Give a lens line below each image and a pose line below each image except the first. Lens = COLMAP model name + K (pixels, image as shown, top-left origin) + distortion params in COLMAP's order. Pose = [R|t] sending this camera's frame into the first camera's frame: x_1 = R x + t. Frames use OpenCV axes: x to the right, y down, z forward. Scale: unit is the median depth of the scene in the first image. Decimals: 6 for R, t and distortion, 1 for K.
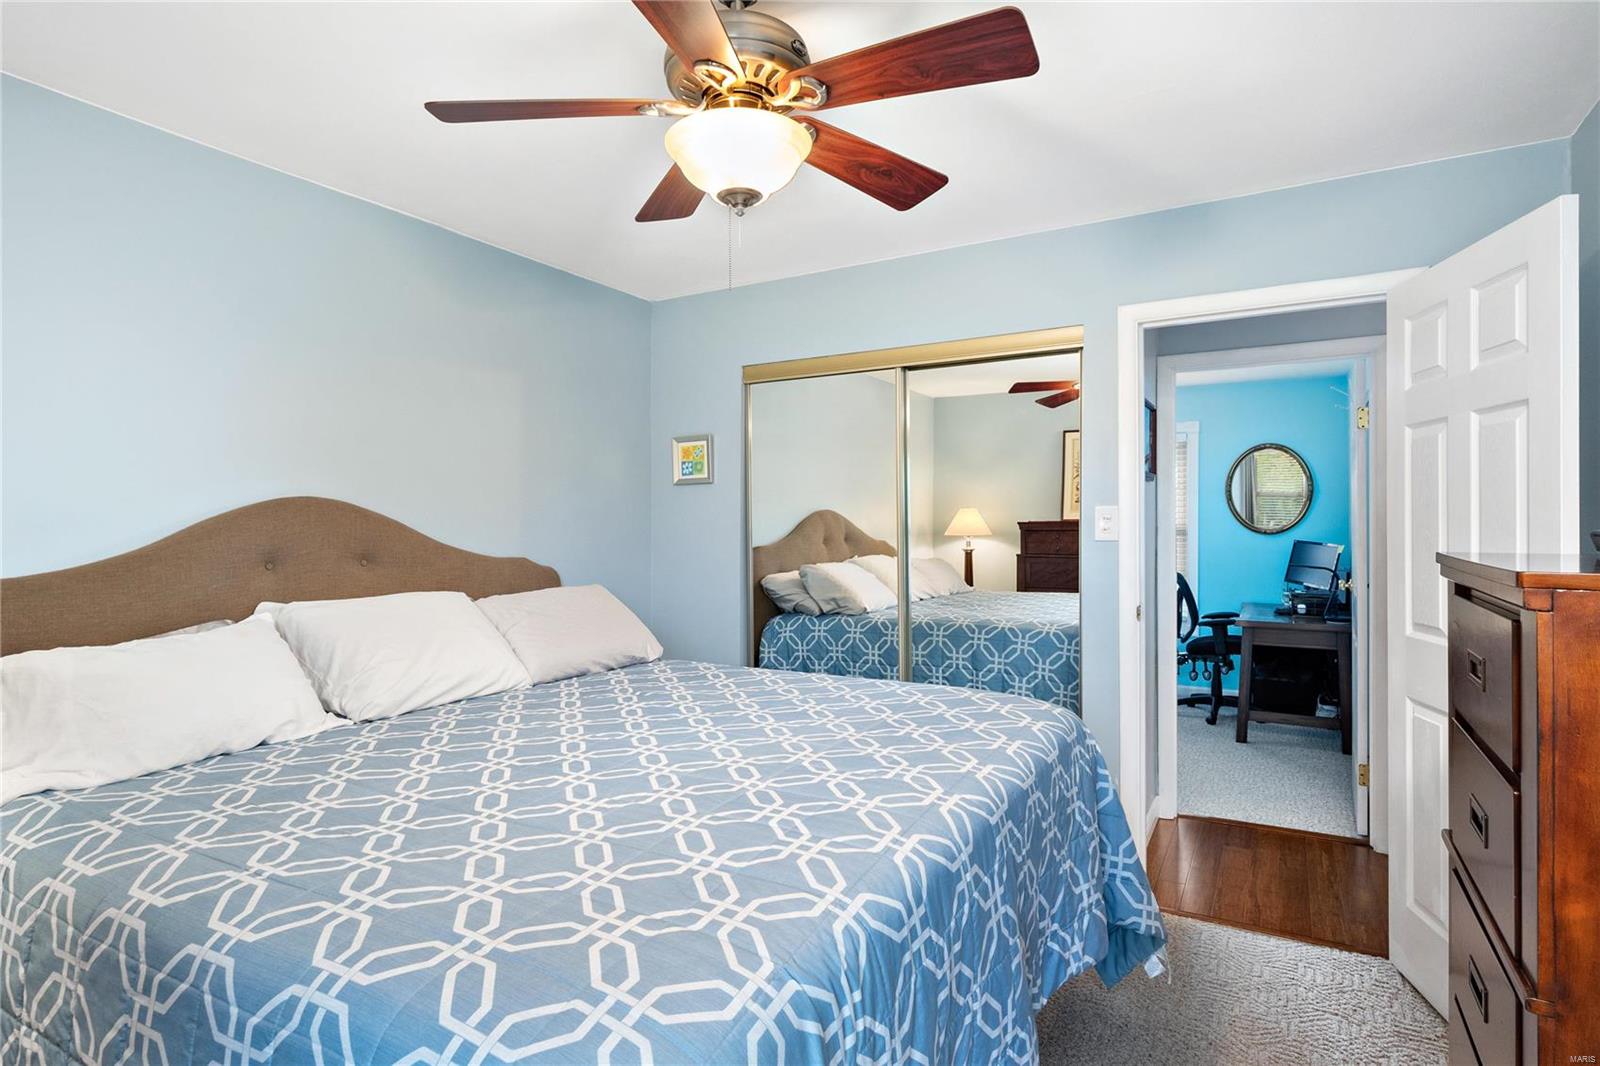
lens RADIAL K [[818.6, 0, 800.6], [0, 818.6, 520.3], [0, 0, 1]] dist [-0.004295, -0.001458]
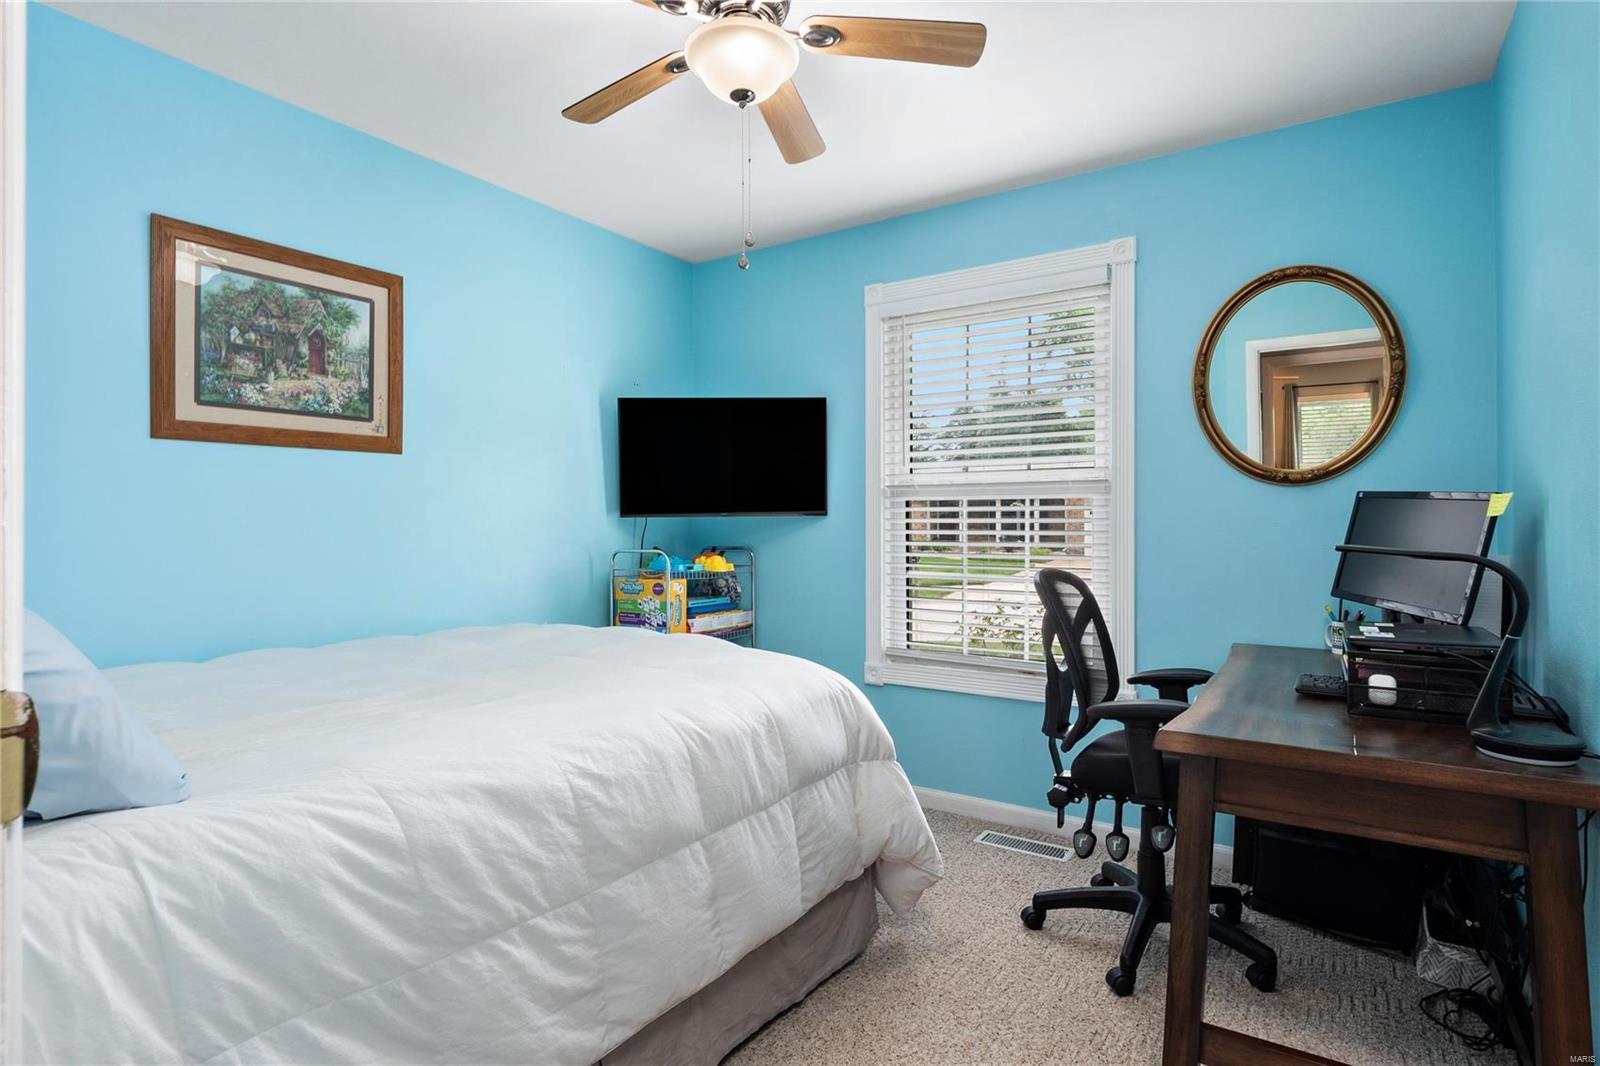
lens RADIAL K [[818.6, 0, 800.6], [0, 818.6, 520.3], [0, 0, 1]] dist [-0.004295, -0.001458]
pose [[0.998860, 0.003125, -0.047643, 0.368794], [-0.002789, 0.999971, 0.007109, 0.036216], [0.047664, -0.006968, 0.998839, 0.617699]]
